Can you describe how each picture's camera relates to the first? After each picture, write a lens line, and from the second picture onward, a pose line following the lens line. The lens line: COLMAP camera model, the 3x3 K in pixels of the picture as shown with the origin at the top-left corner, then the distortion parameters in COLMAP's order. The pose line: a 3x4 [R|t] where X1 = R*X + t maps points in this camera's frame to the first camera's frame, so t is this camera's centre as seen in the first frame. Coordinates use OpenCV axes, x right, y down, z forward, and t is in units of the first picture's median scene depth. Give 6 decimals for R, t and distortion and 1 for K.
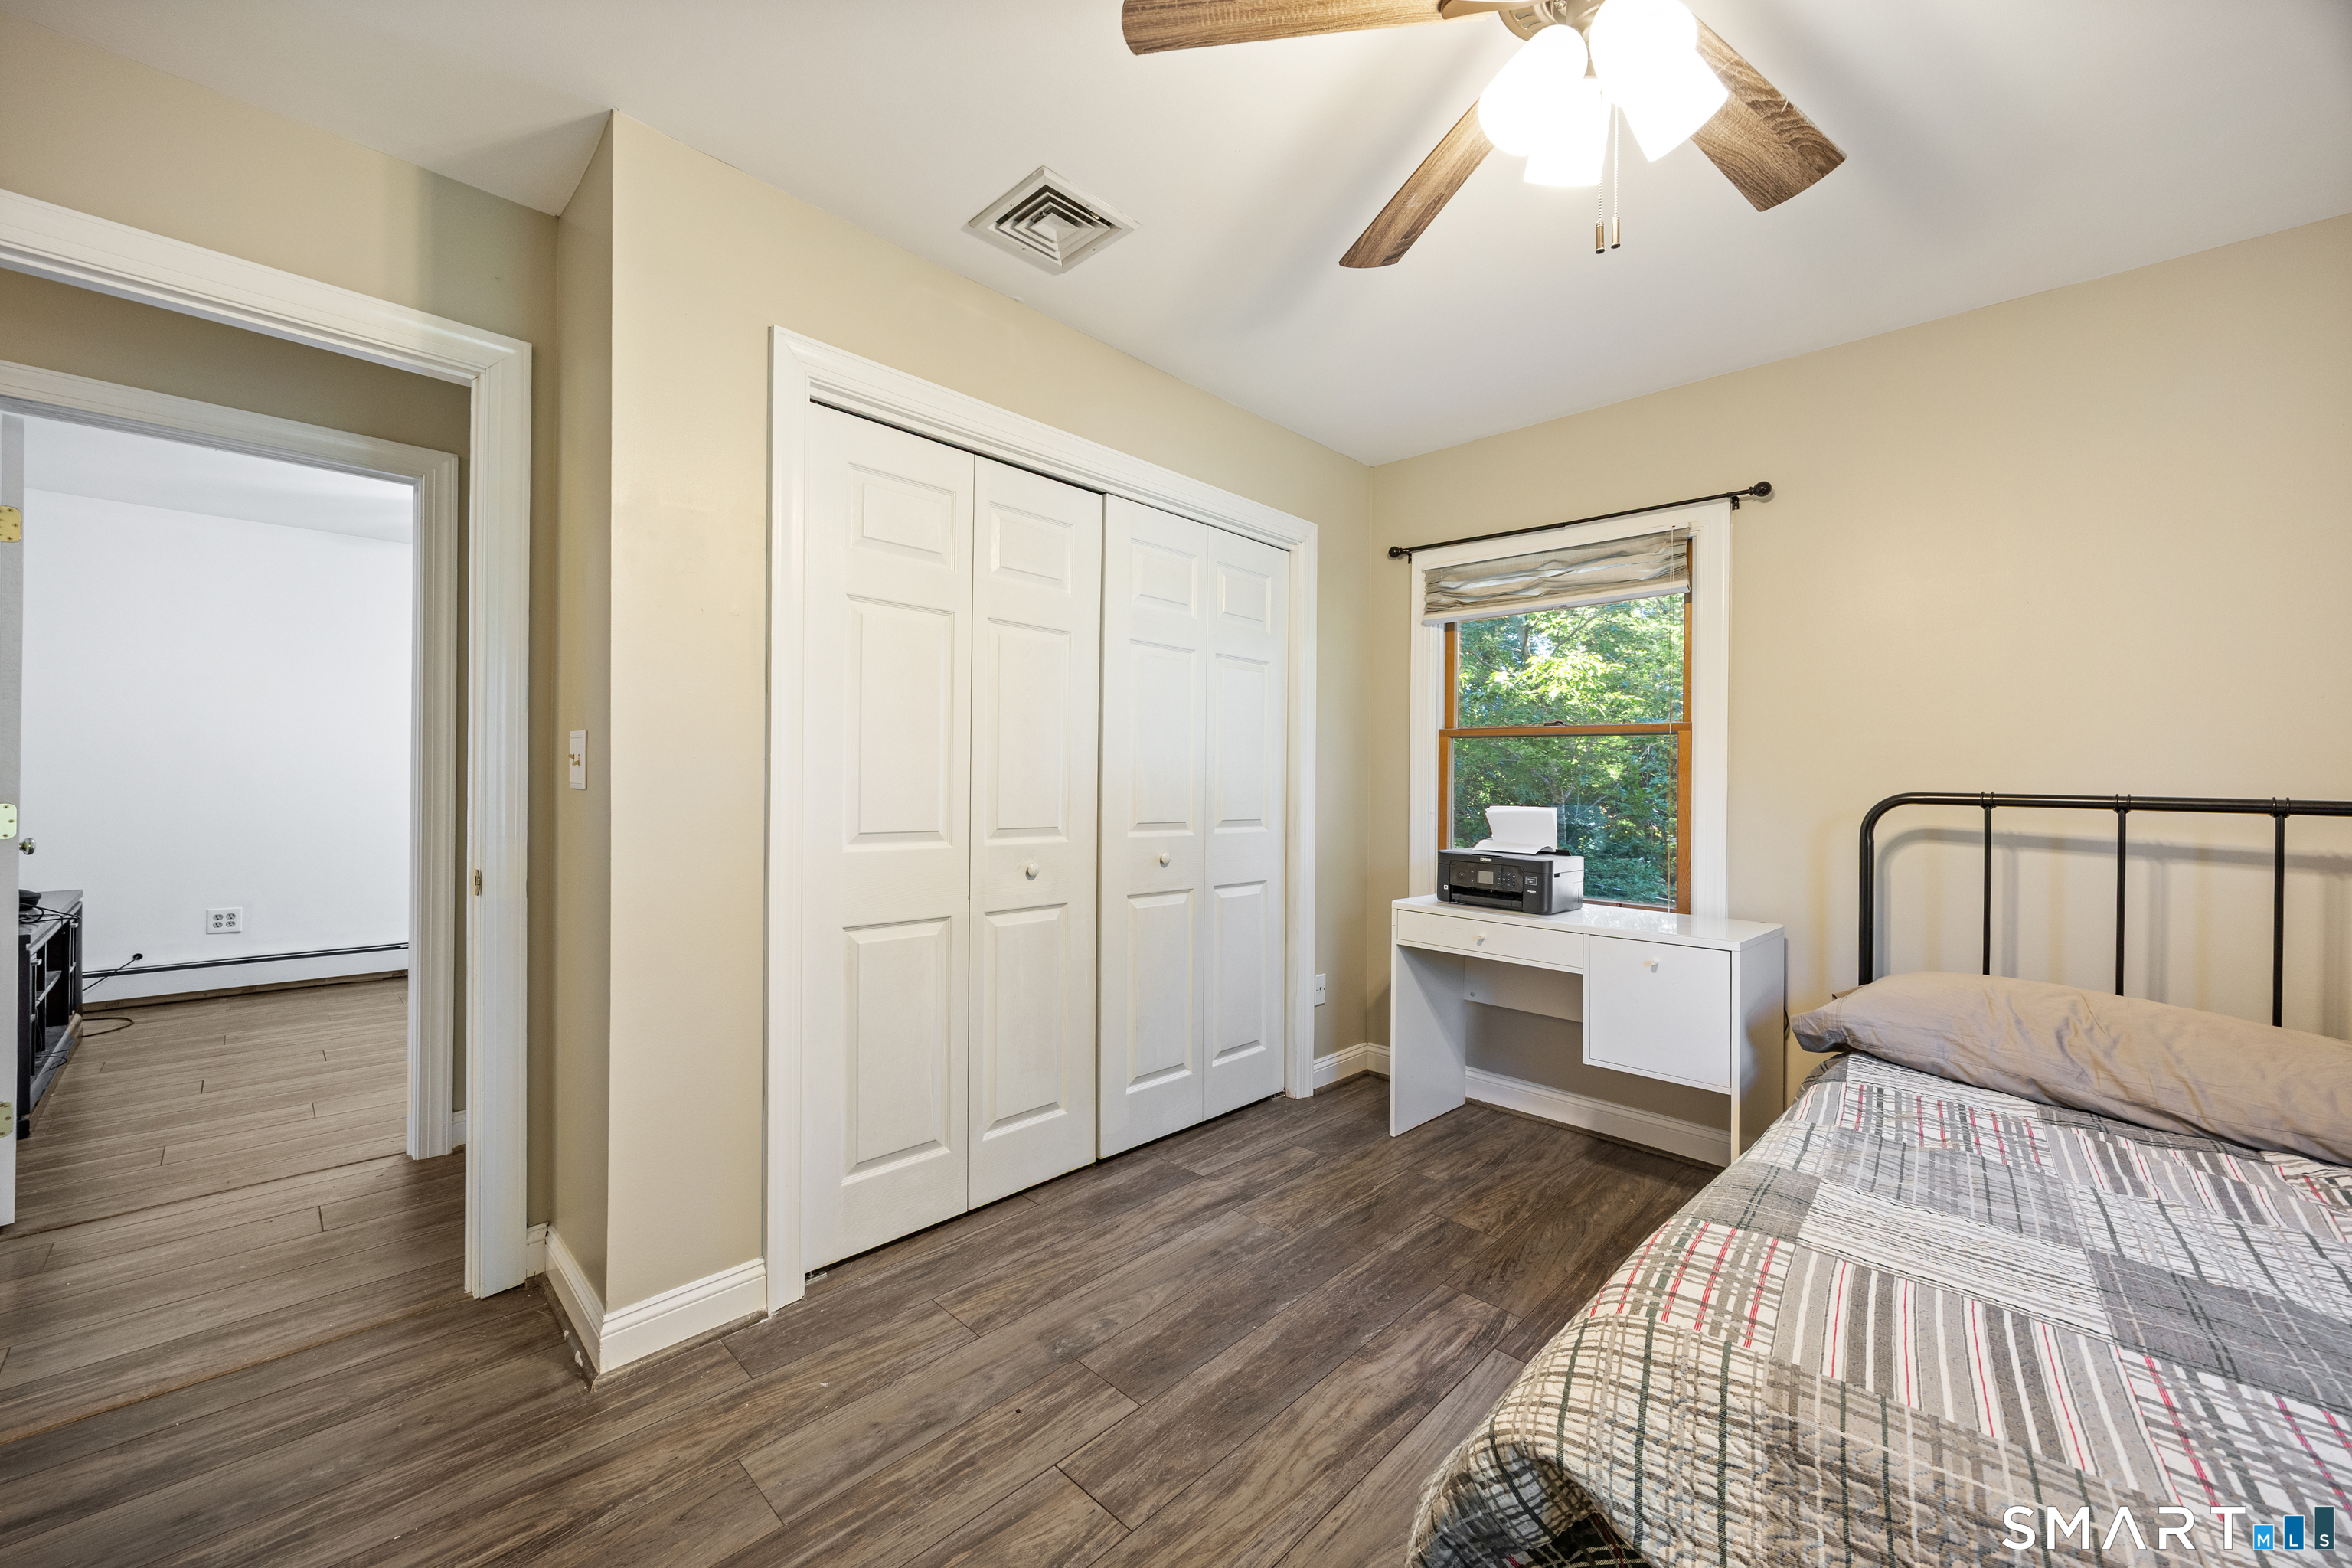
lens RADIAL K [[919.1, 0, 1177.9], [0, 919.1, 782.5], [0, 0, 1]] dist [0.002949, 0.000458]
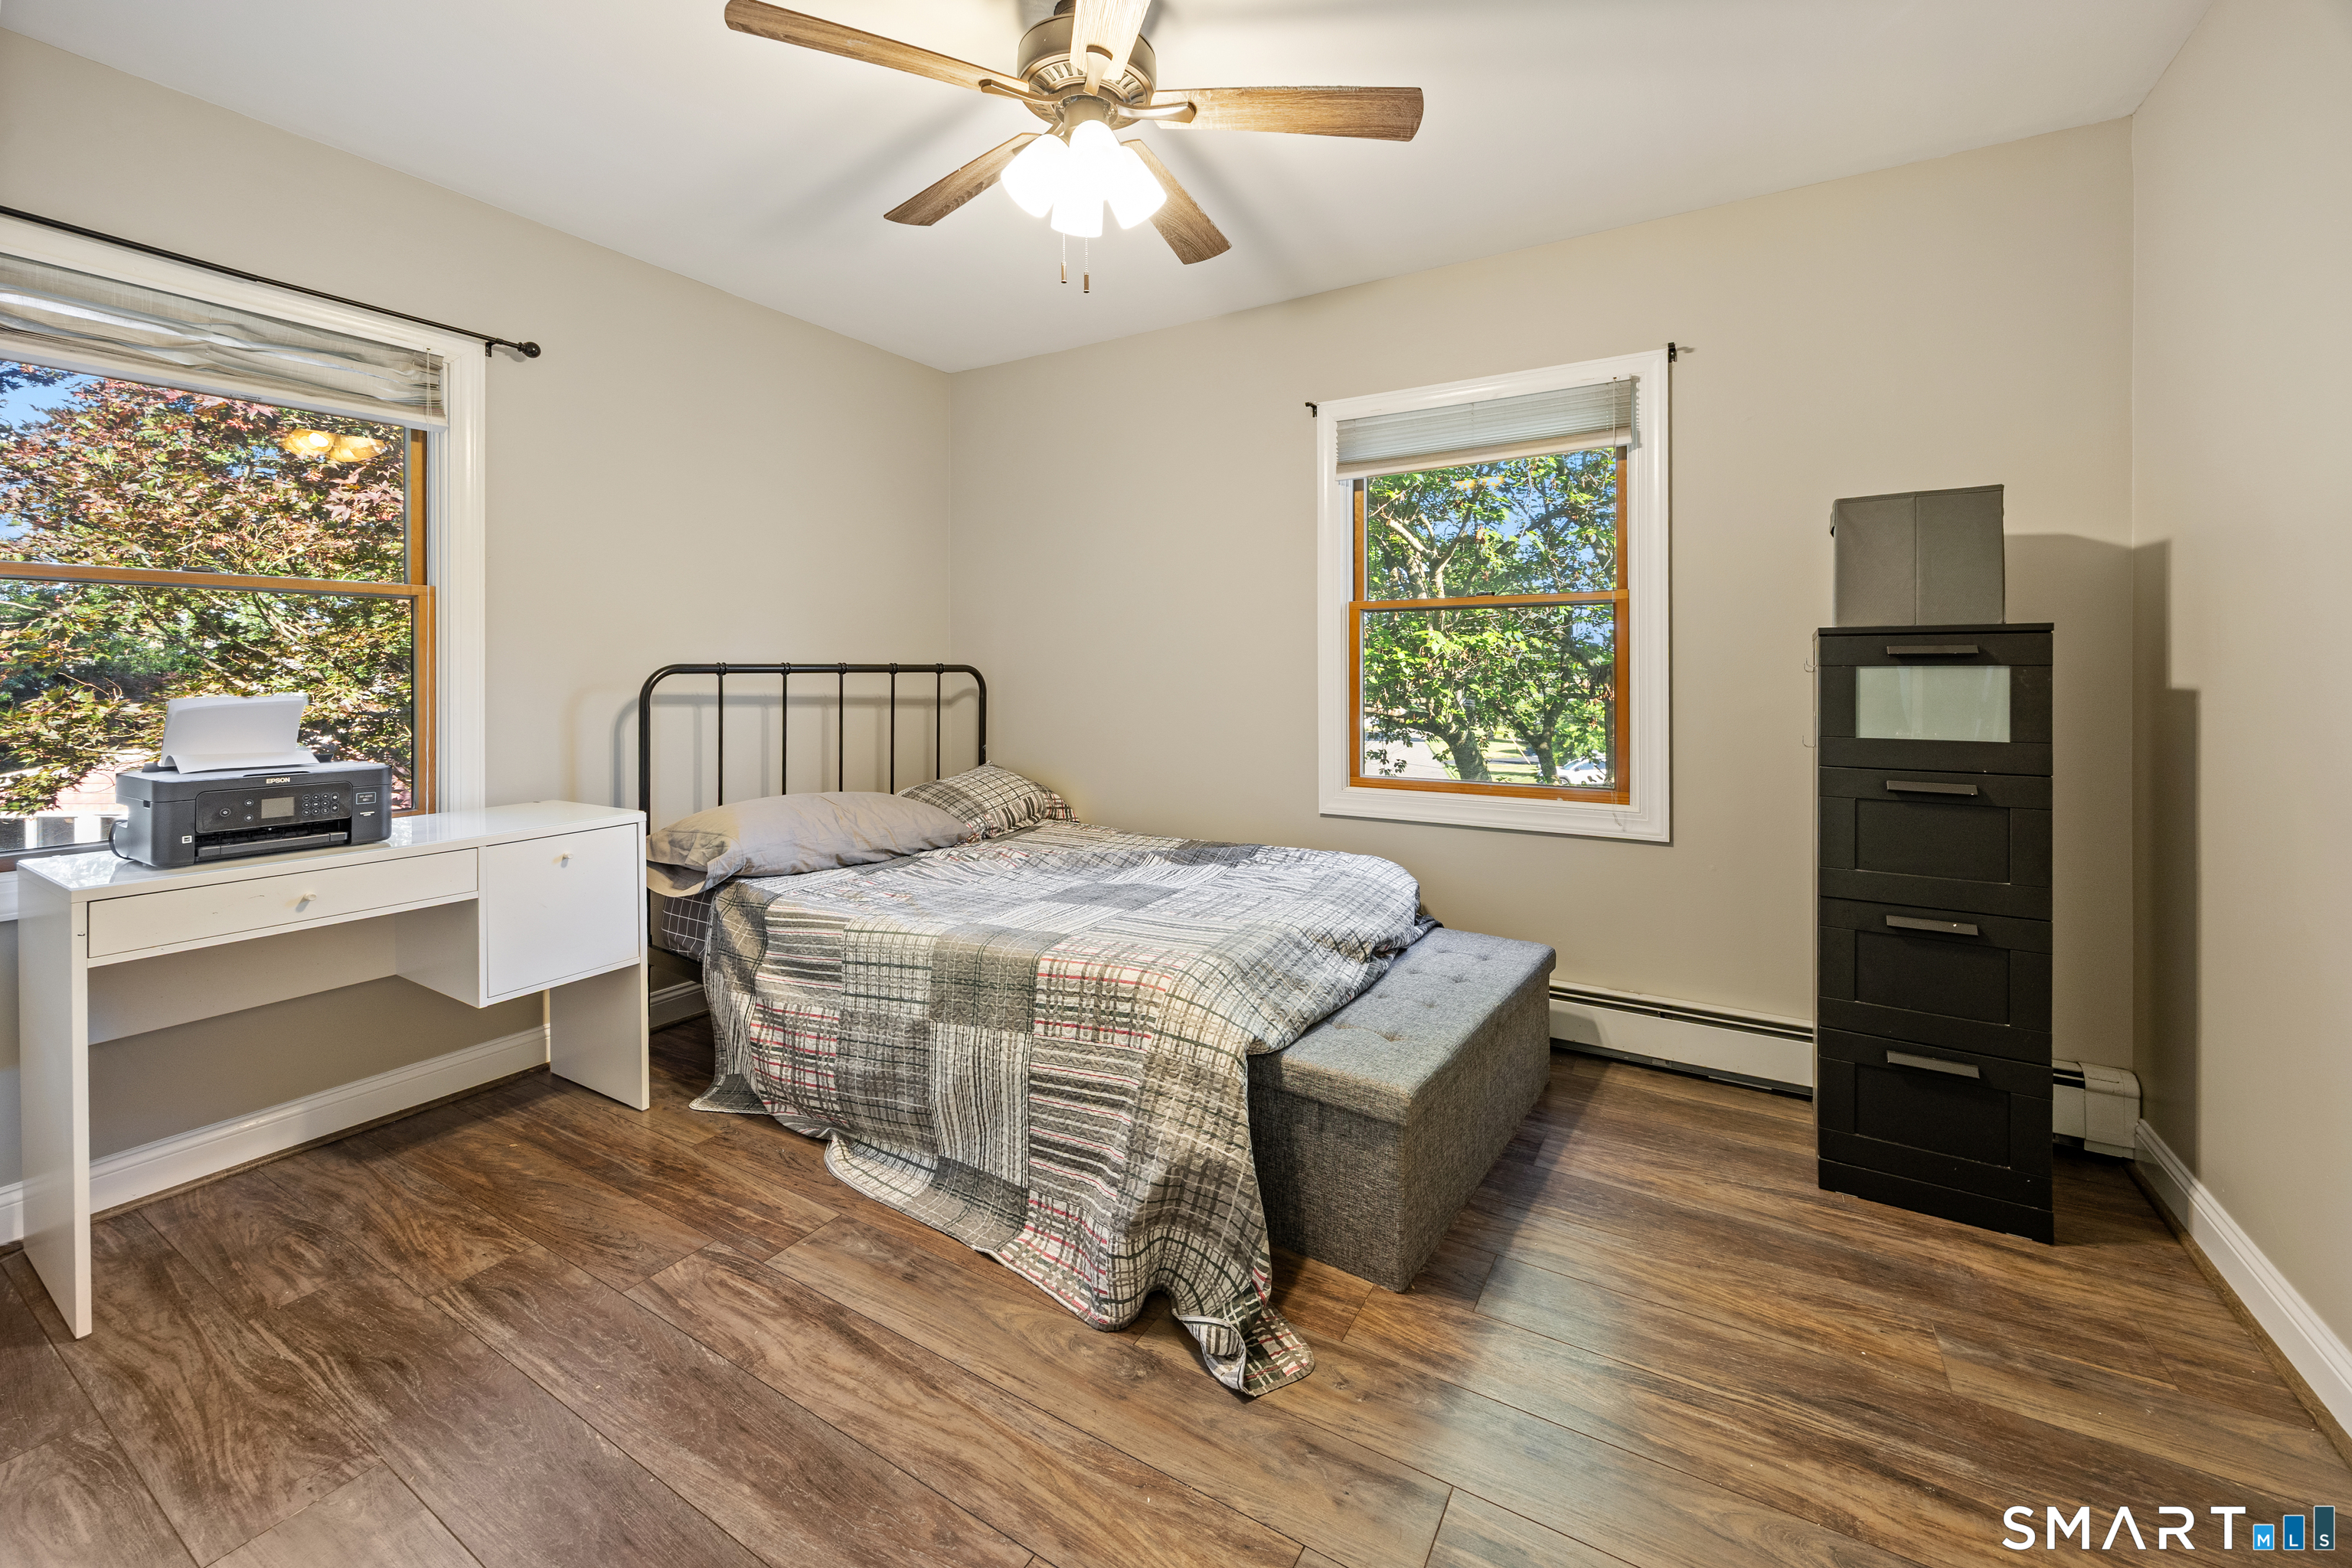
lens RADIAL K [[919.1, 0, 1217.2], [0, 919.1, 659.3], [0, 0, 1]] dist [0.002949, 0.000458]
pose [[-0.246835, -0.012160, 0.968981, -0.494575], [-0.000303, 0.999922, 0.012471, -0.009627], [-0.969057, 0.002785, -0.246820, 0.572974]]
